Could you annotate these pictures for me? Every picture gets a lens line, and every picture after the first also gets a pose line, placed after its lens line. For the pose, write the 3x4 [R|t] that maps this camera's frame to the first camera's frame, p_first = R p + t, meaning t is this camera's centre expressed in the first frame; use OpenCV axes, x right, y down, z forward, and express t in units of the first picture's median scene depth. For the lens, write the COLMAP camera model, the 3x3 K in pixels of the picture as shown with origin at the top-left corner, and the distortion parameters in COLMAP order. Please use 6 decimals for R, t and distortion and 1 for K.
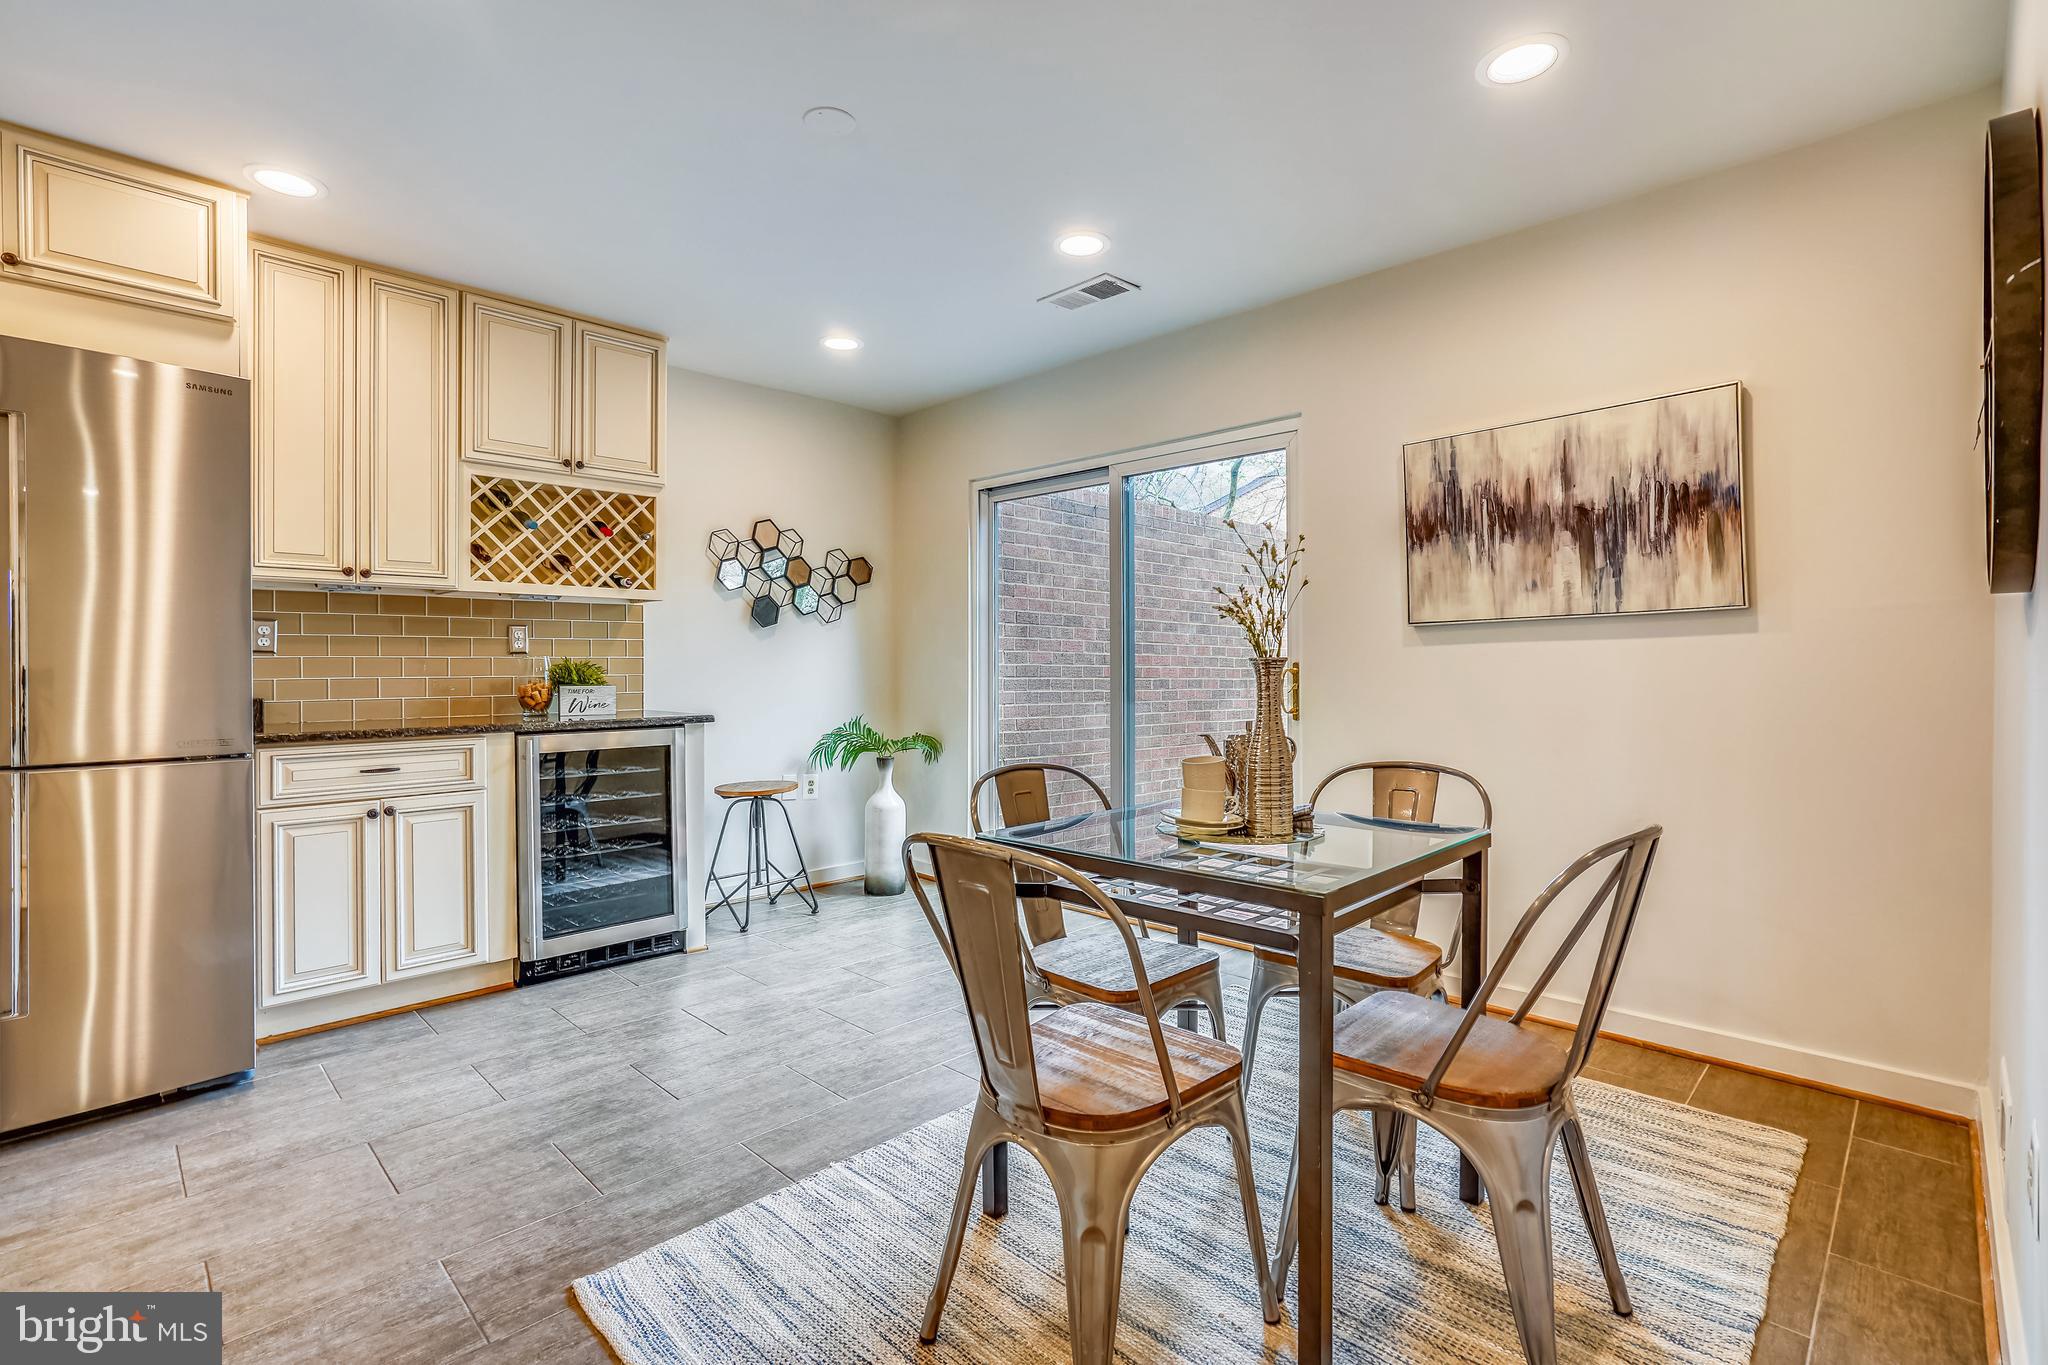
lens RADIAL K [[924.1, 0, 1022.3], [0, 924.1, 675.6], [0, 0, 1]] dist [-0.024306, 0.013088]
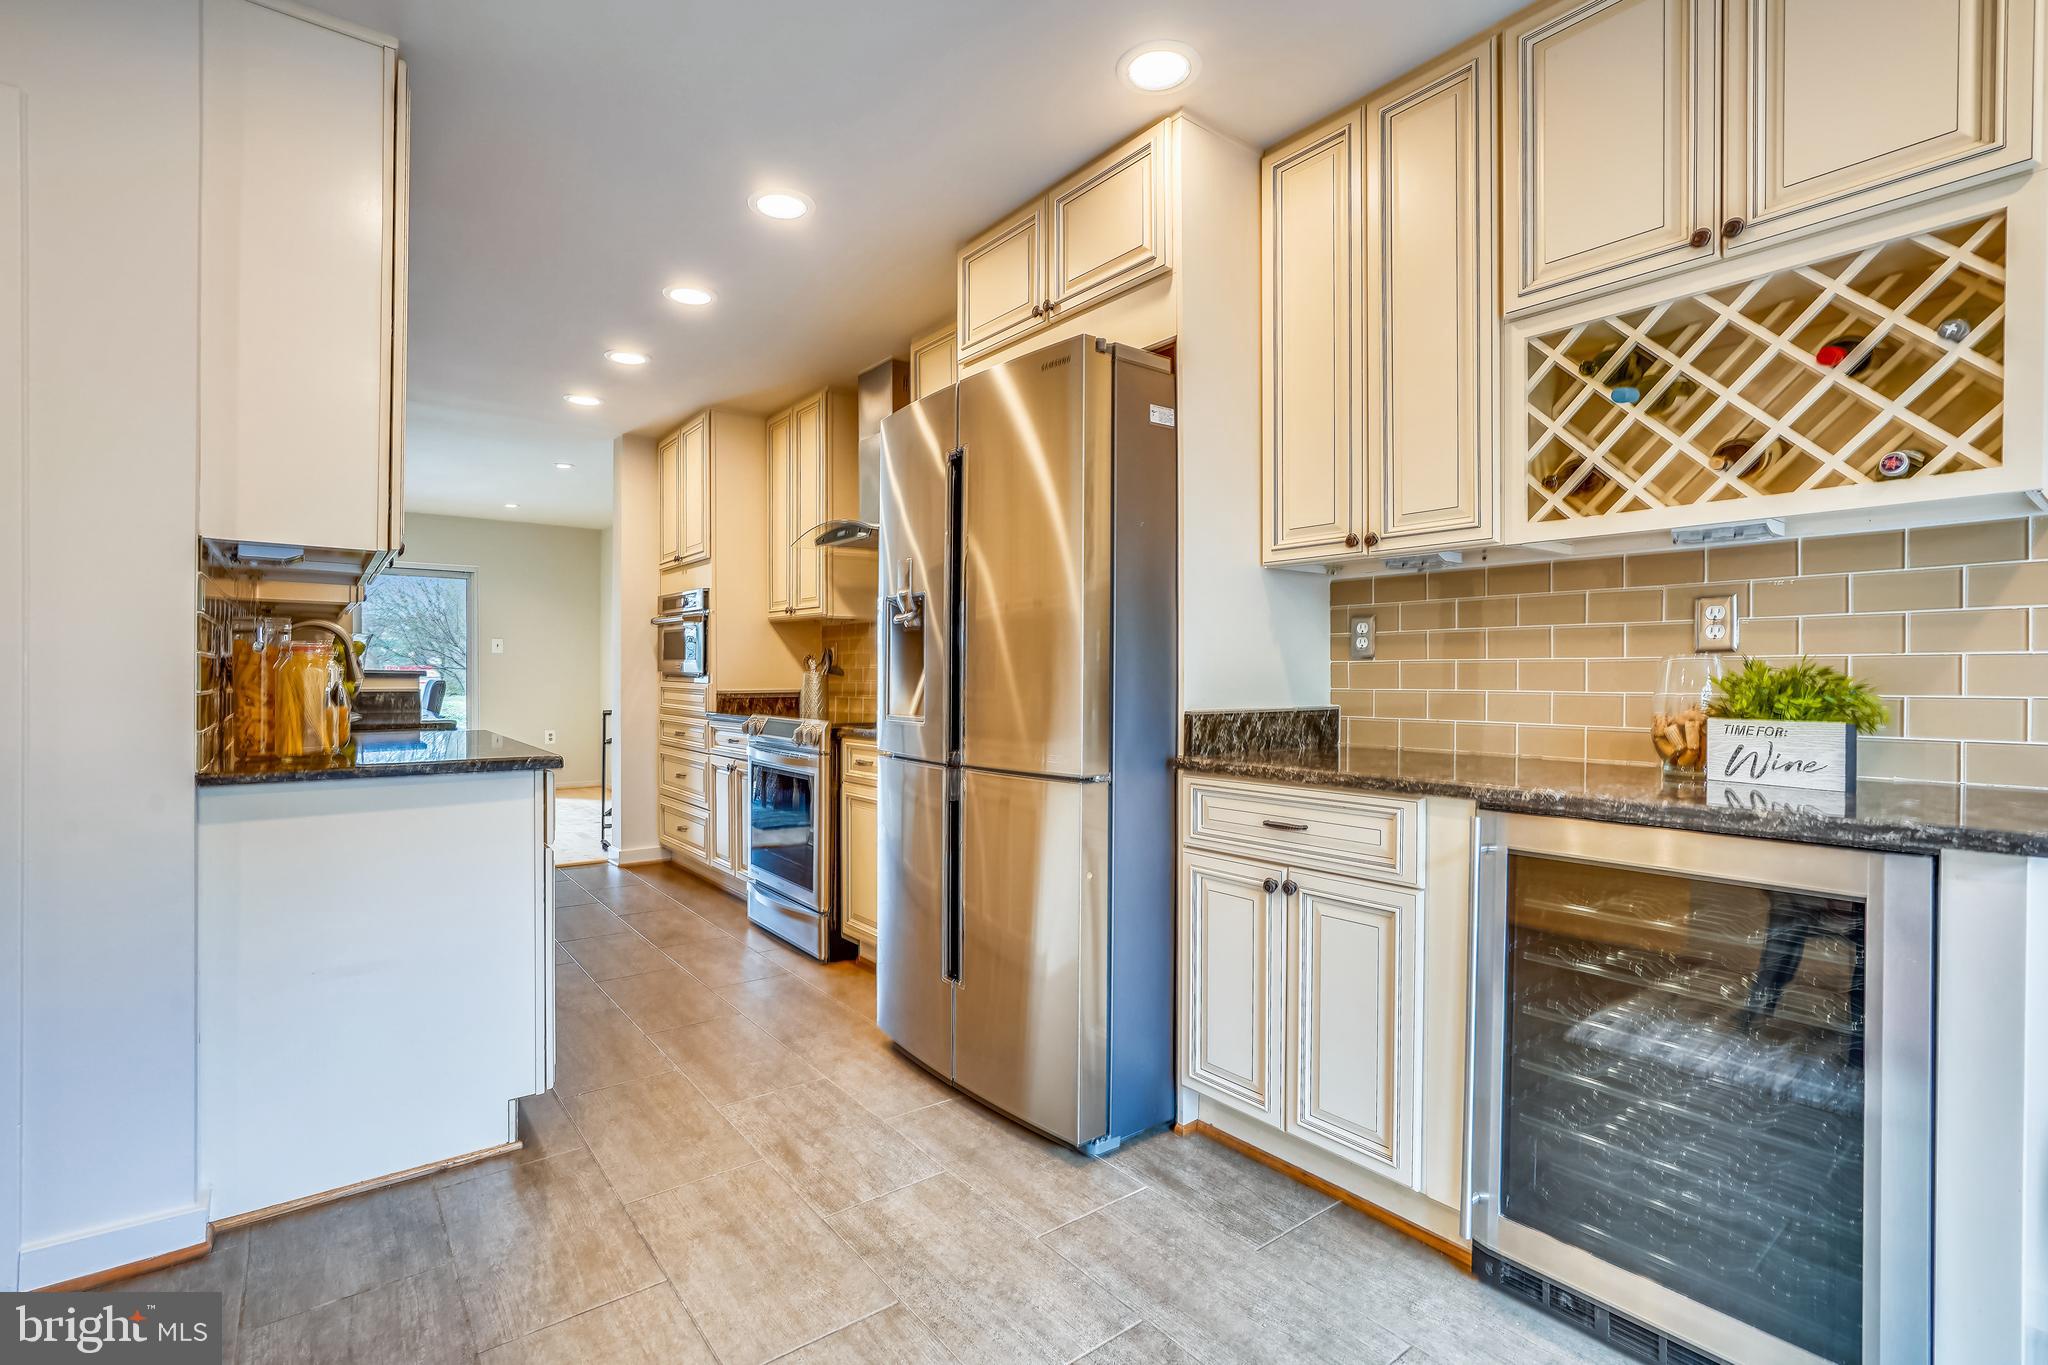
lens RADIAL K [[939.1, 0, 1024.0], [0, 939.1, 682.5], [0, 0, 1]] dist [-0.036710, 0.020019]
pose [[-0.133234, 0.011602, -0.991017, 0.016772], [-0.011540, 0.999846, 0.013257, -0.009452], [0.991017, 0.013203, -0.133080, 0.763646]]
